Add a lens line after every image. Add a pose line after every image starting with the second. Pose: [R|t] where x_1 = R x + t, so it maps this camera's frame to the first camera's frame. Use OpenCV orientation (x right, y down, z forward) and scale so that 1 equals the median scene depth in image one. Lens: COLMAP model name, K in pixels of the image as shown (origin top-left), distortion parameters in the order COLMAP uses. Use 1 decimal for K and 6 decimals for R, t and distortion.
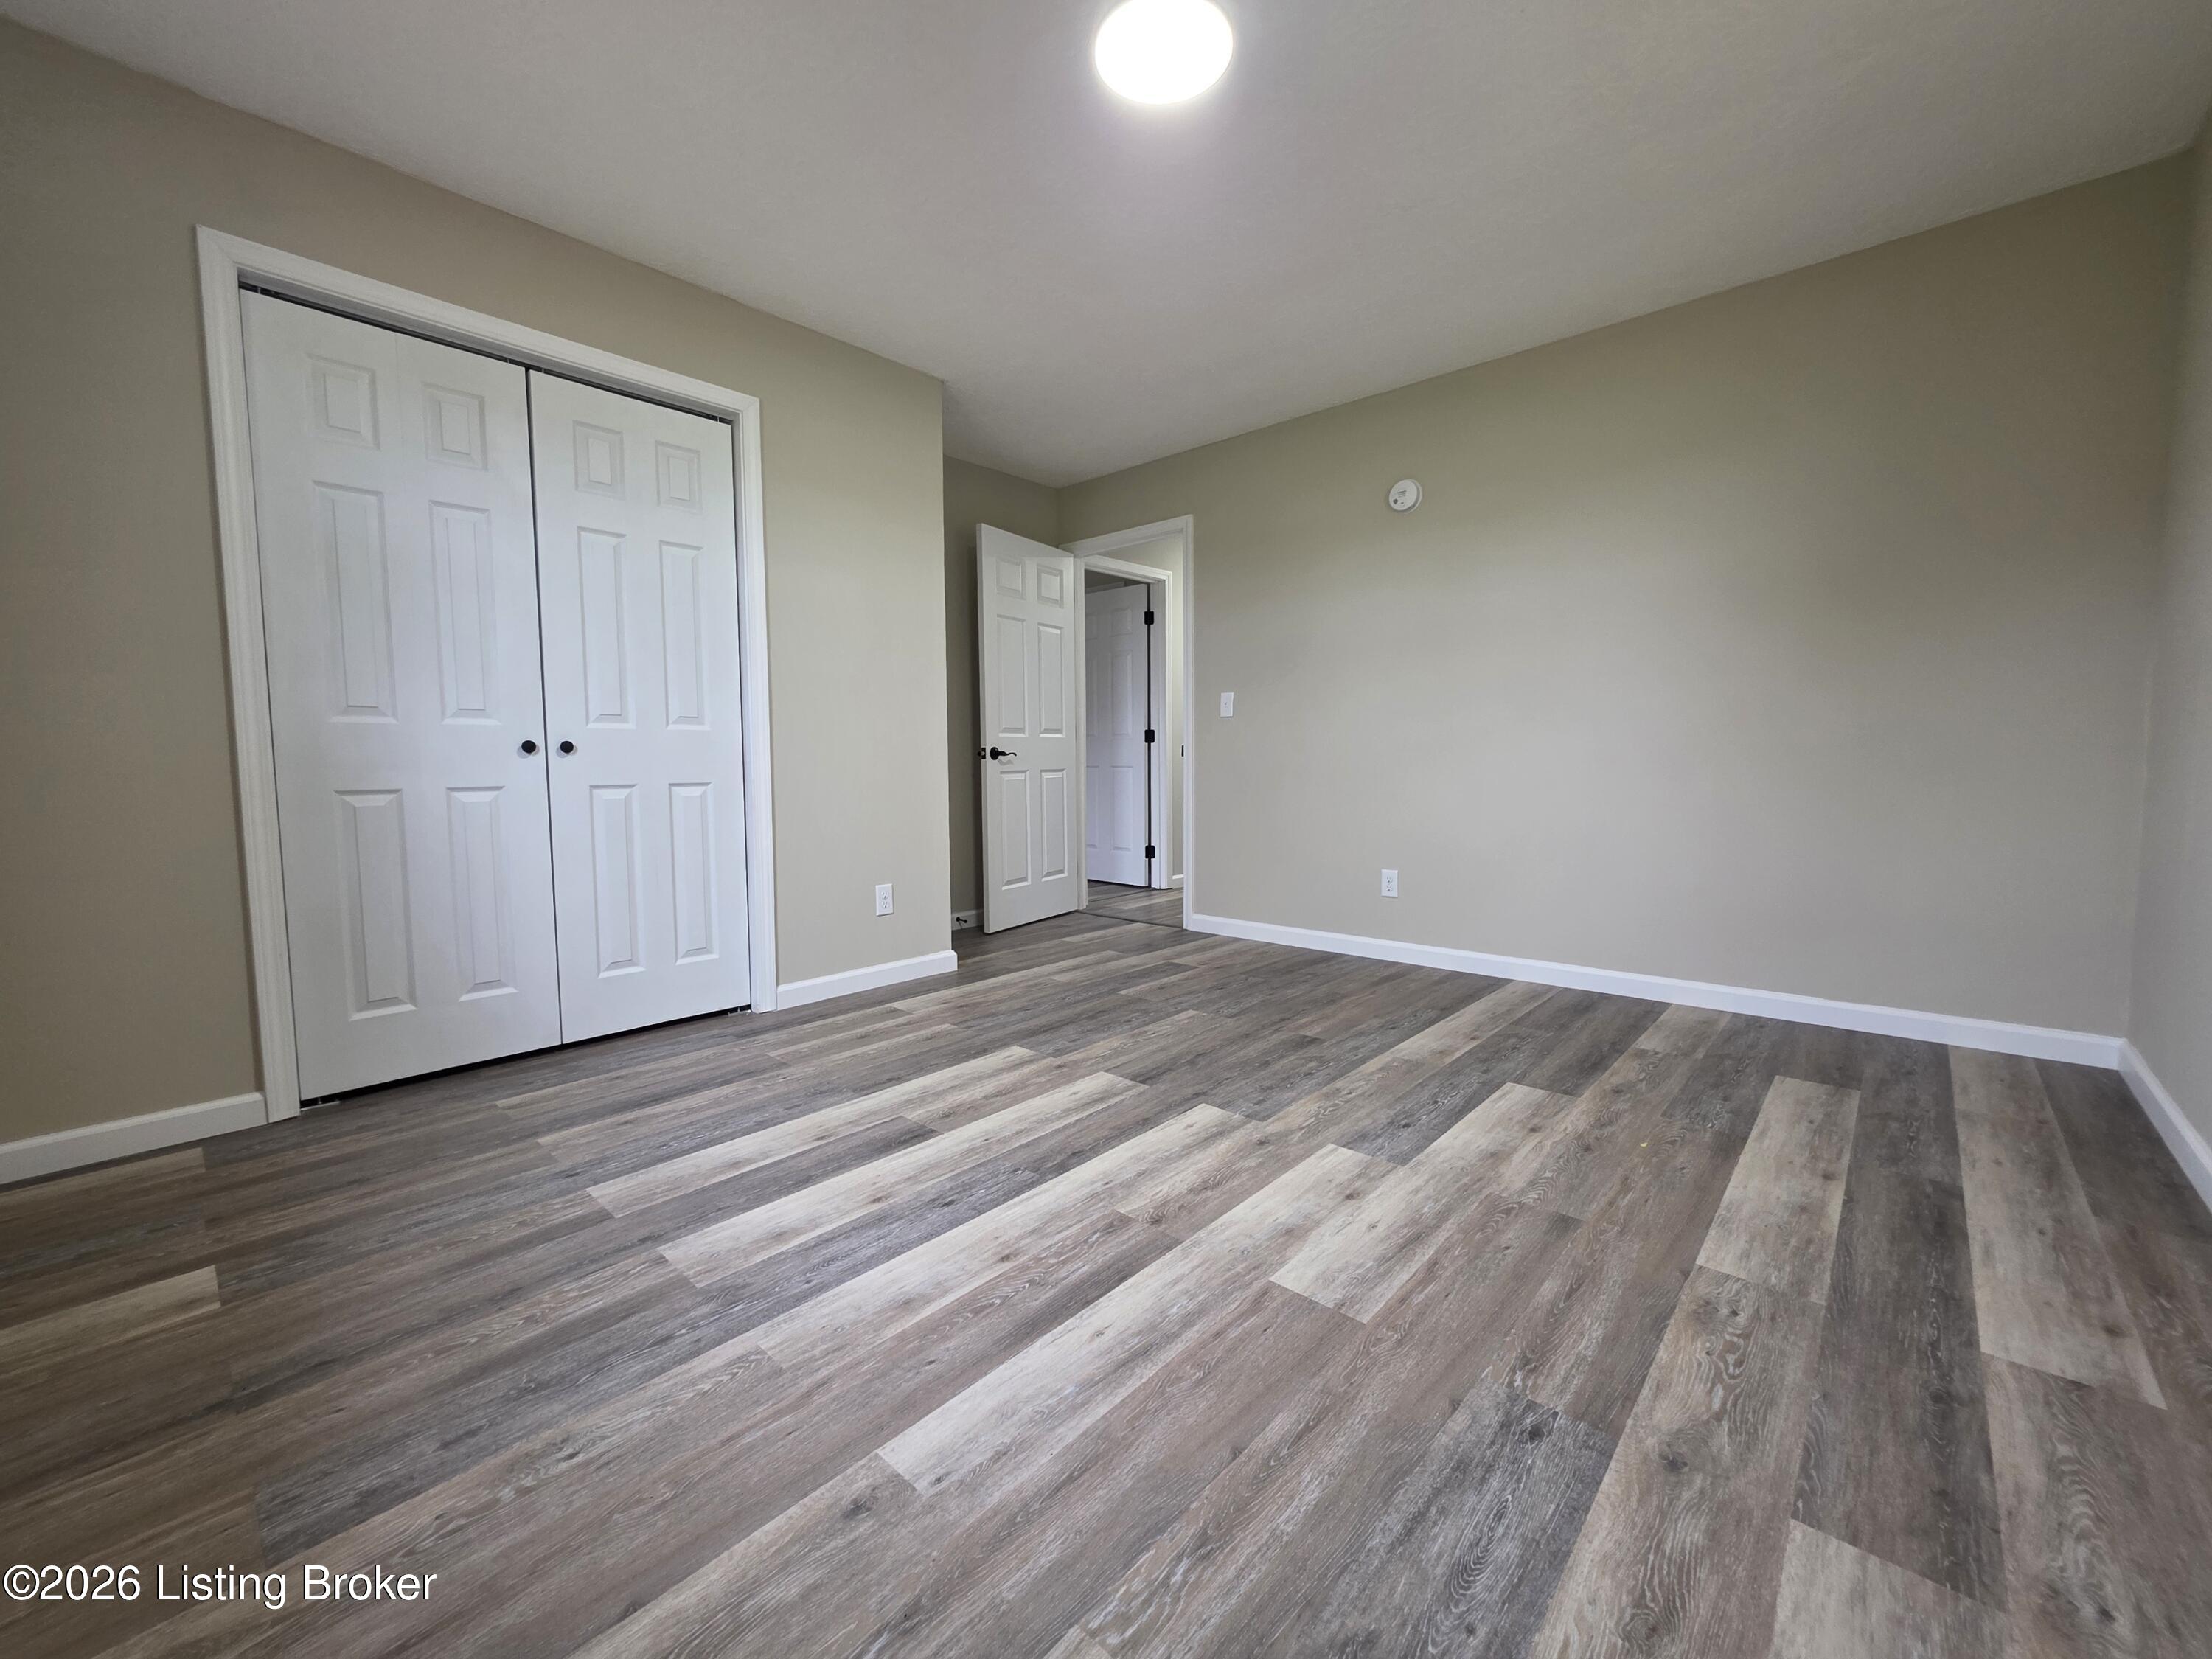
lens RADIAL K [[887.6, 0, 1100.9], [0, 887.6, 820.0], [0, 0, 1]] dist [-0.001352, -0.000294]
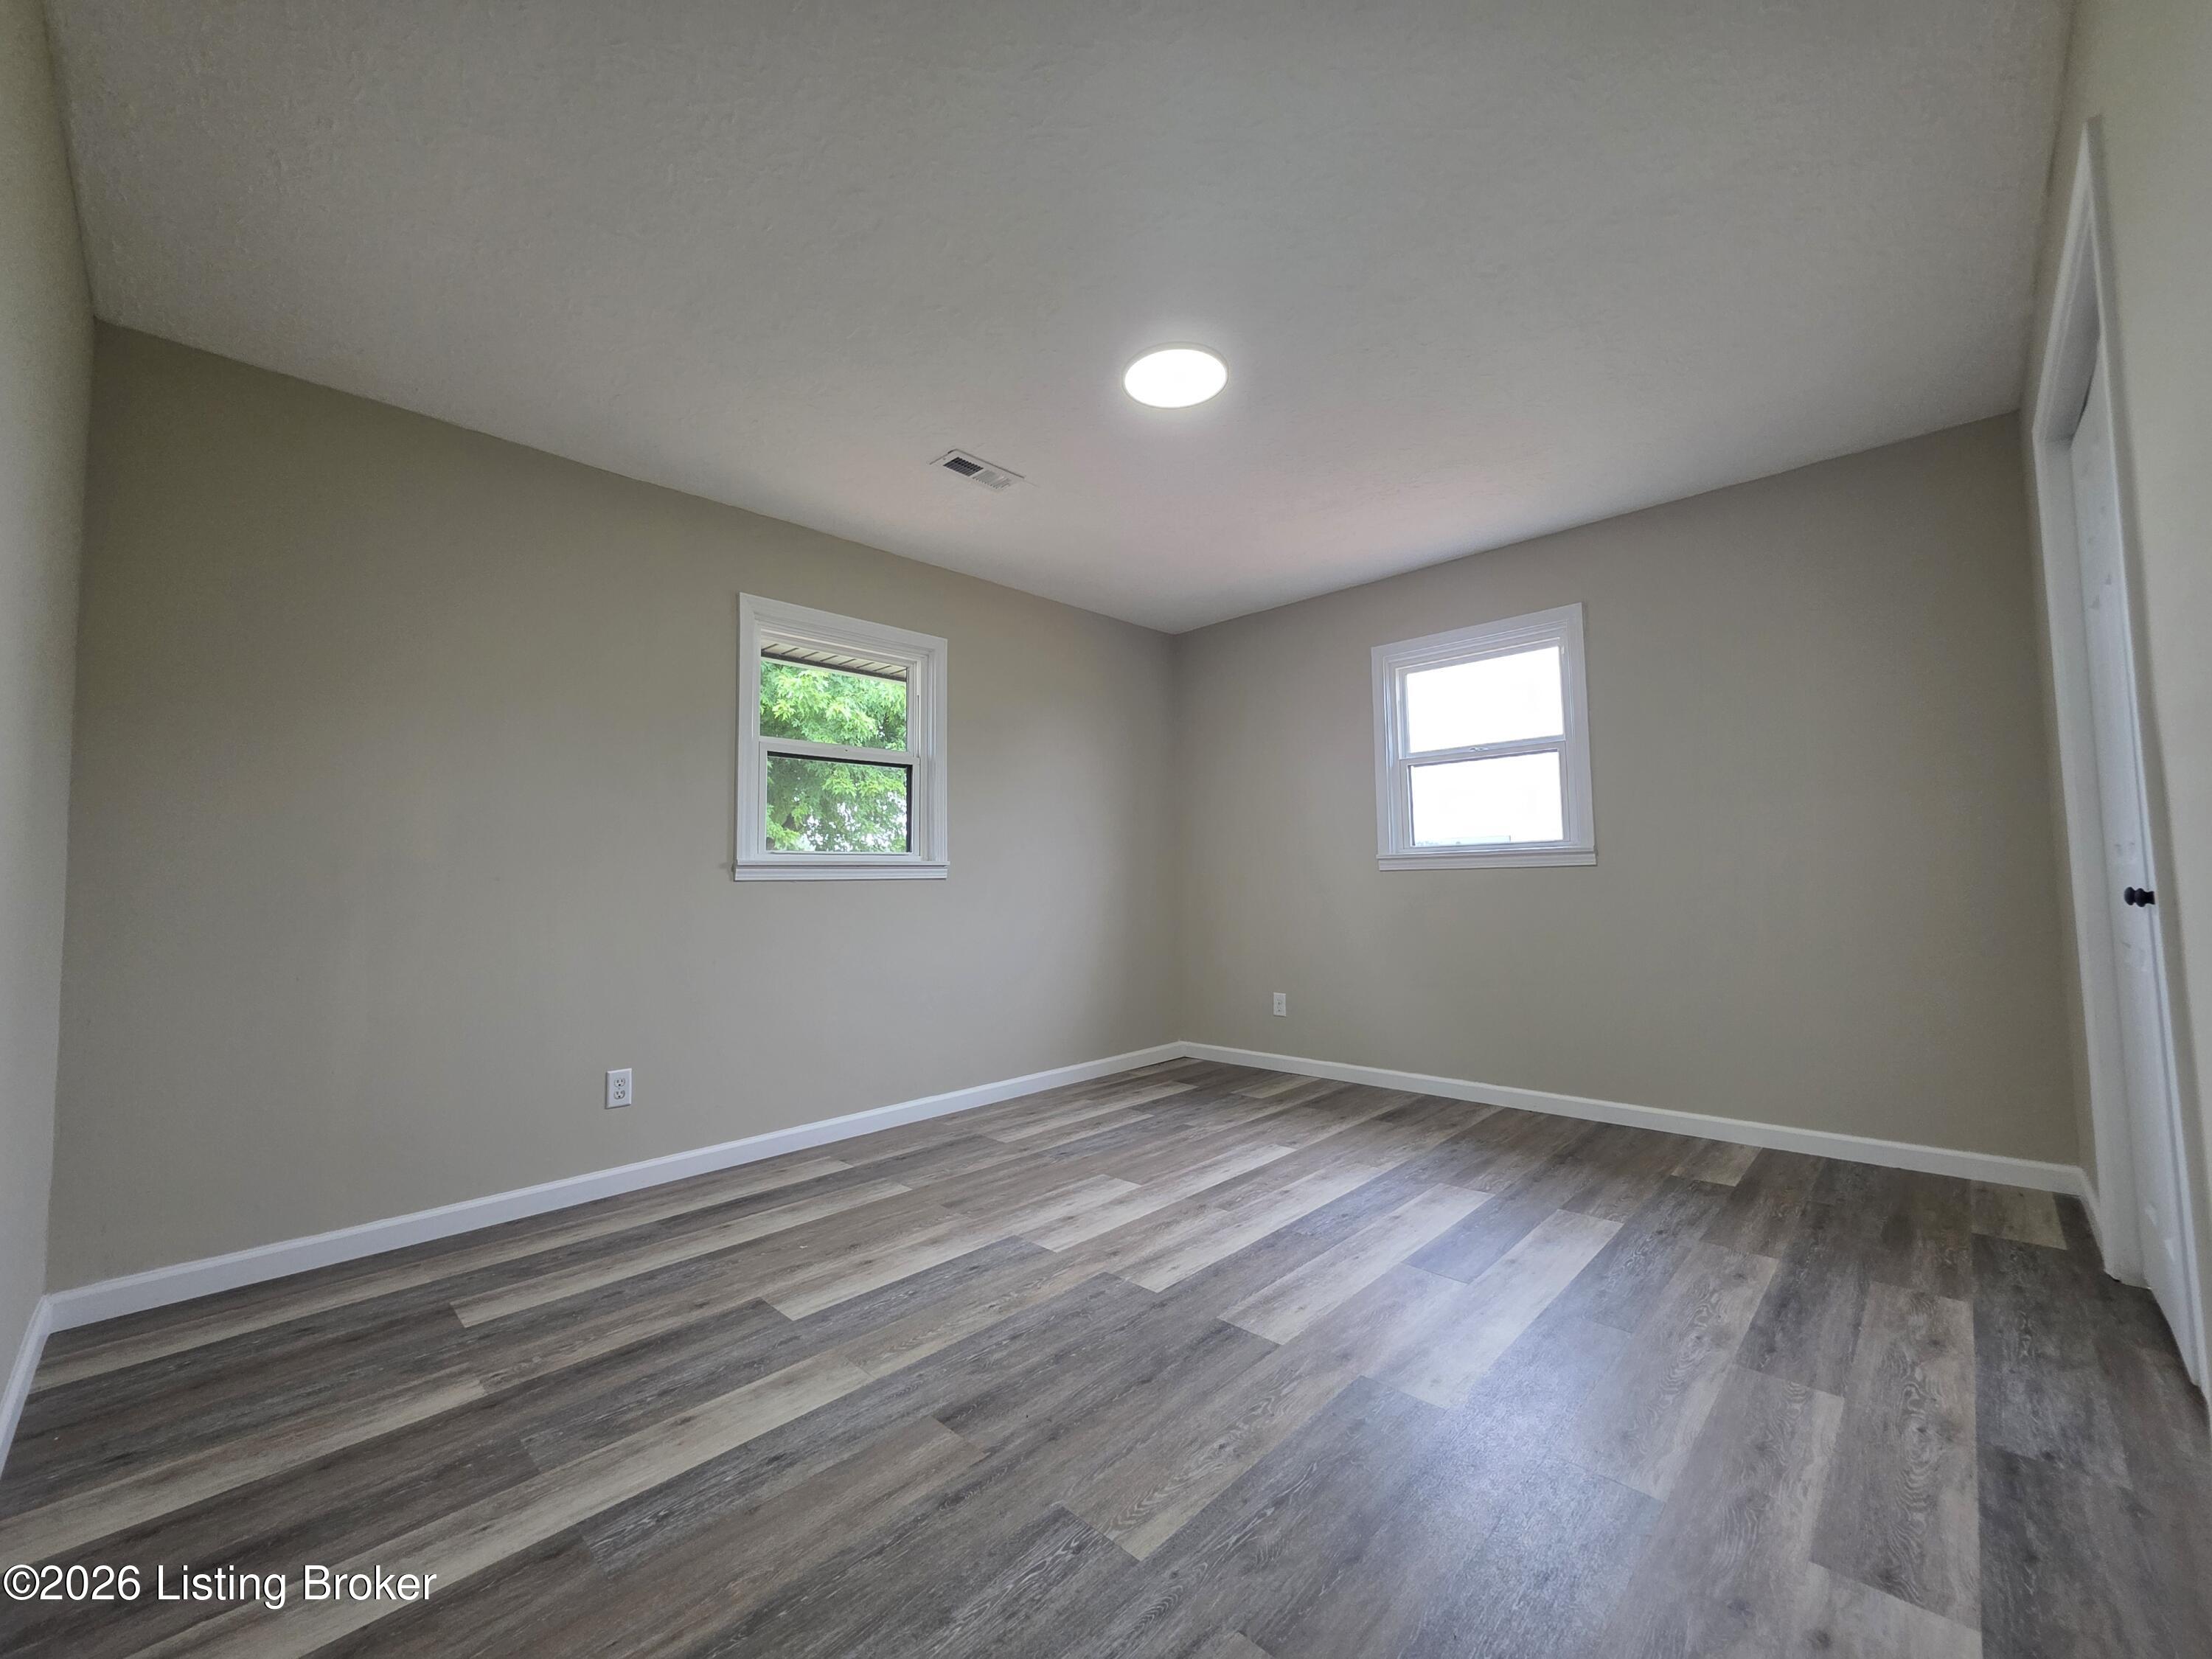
lens RADIAL K [[887.6, 0, 1100.9], [0, 887.6, 820.0], [0, 0, 1]] dist [-0.001352, -0.000294]
pose [[-0.999199, 0.028279, 0.028302, 0.150861], [0.028422, 0.999585, 0.004666, -0.212692], [-0.028158, 0.005467, -0.999589, 2.181963]]
